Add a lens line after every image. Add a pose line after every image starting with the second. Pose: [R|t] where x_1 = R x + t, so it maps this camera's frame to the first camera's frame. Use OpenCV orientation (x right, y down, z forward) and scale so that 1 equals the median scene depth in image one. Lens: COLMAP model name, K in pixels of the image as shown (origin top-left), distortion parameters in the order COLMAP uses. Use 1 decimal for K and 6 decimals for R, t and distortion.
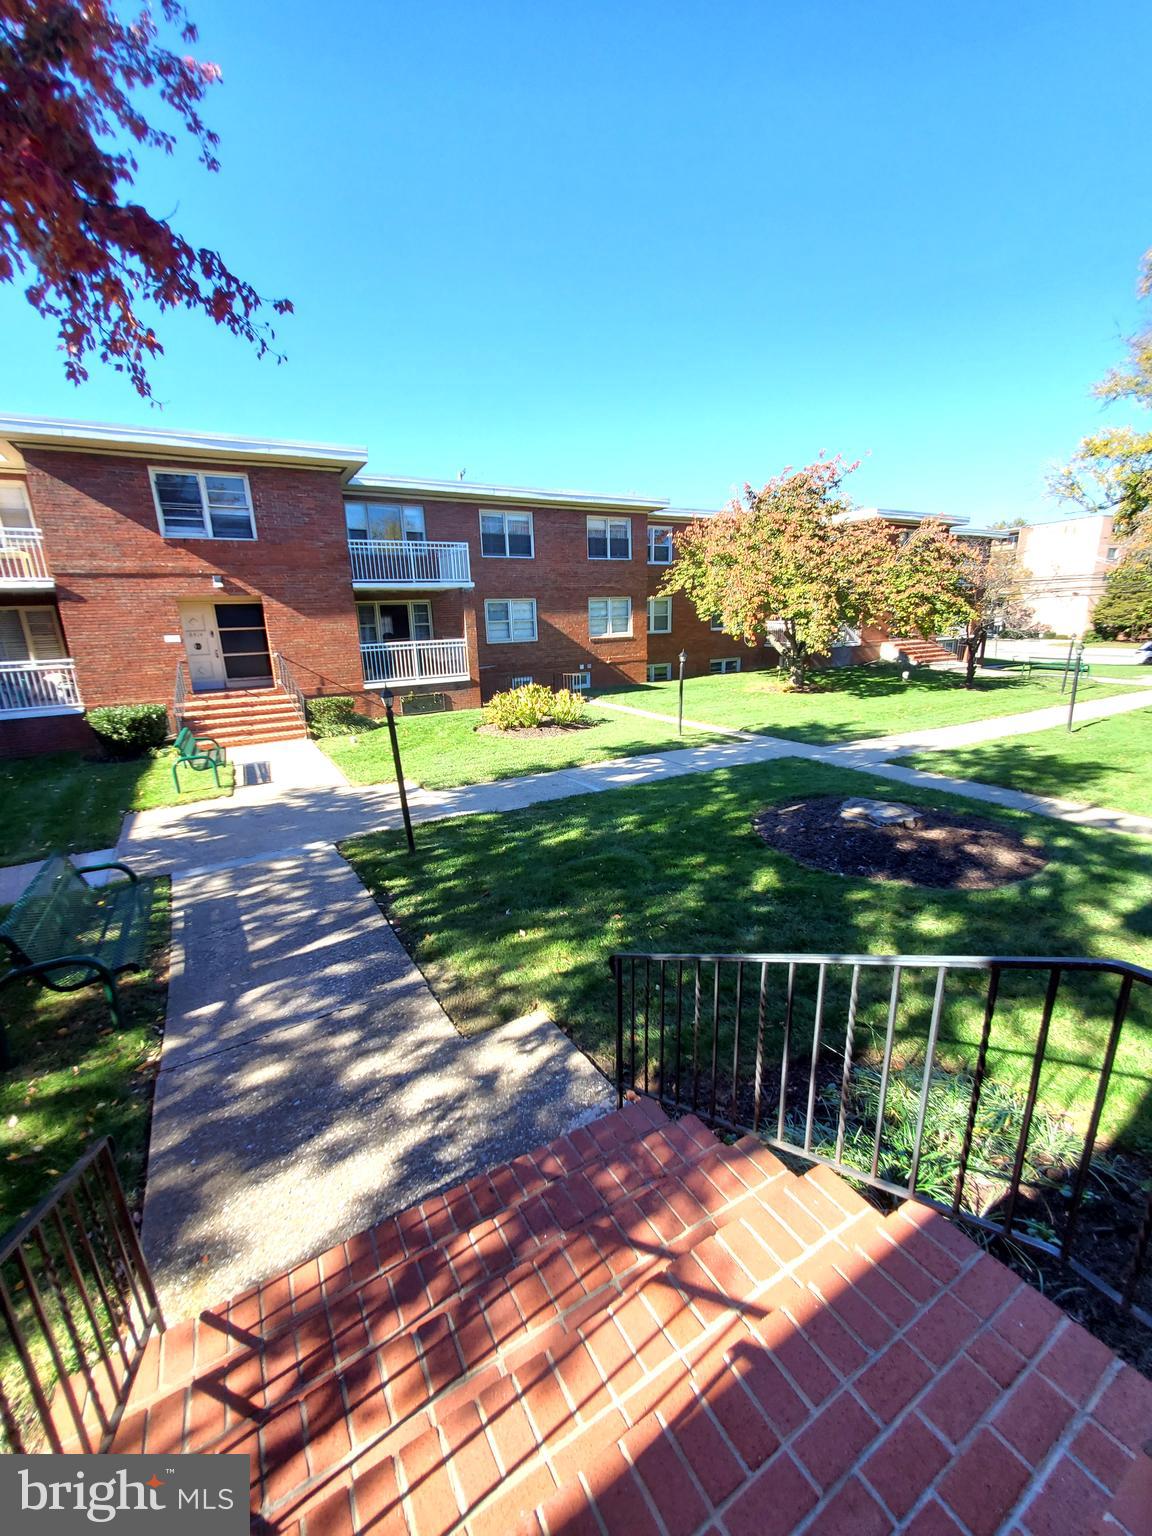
lens RADIAL K [[607.3, 0, 576.0], [0, 607.3, 768.0], [0, 0, 1]] dist [0.001956, 0.000090]
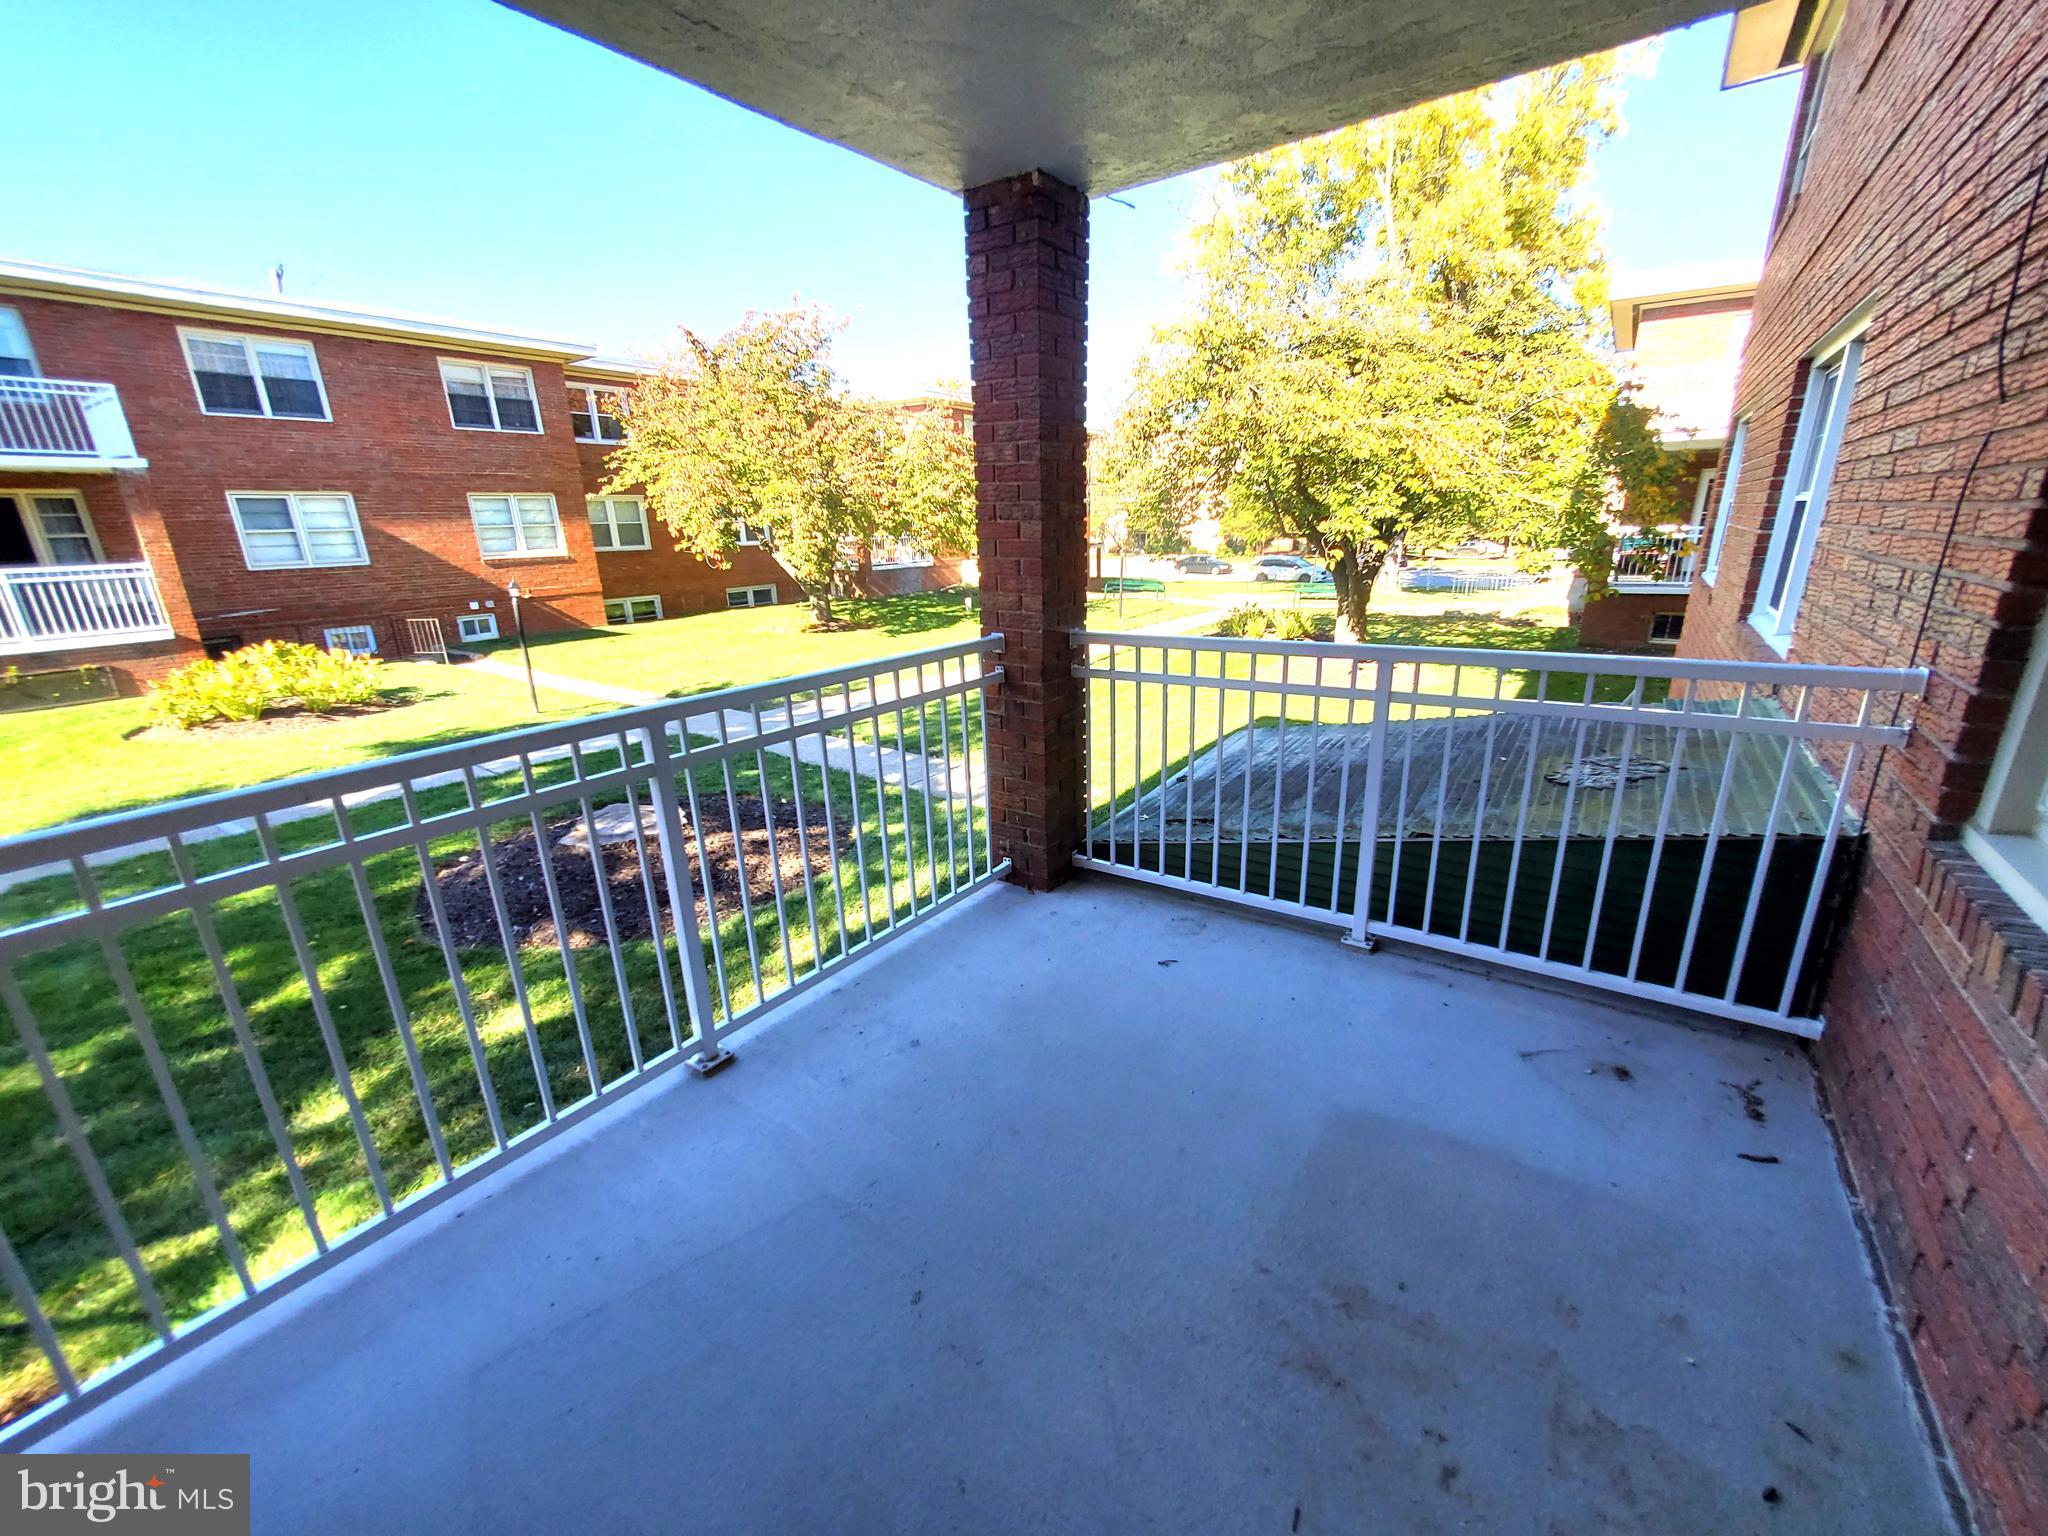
lens RADIAL K [[813.3, 0, 1024.0], [0, 813.3, 768.0], [0, 0, 1]] dist [0.000724, -0.000453]
pose [[0.907157, -0.114335, 0.404961, 0.189057], [0.096201, 0.993242, 0.064927, -0.001120], [-0.409648, -0.019941, 0.912026, 0.004536]]
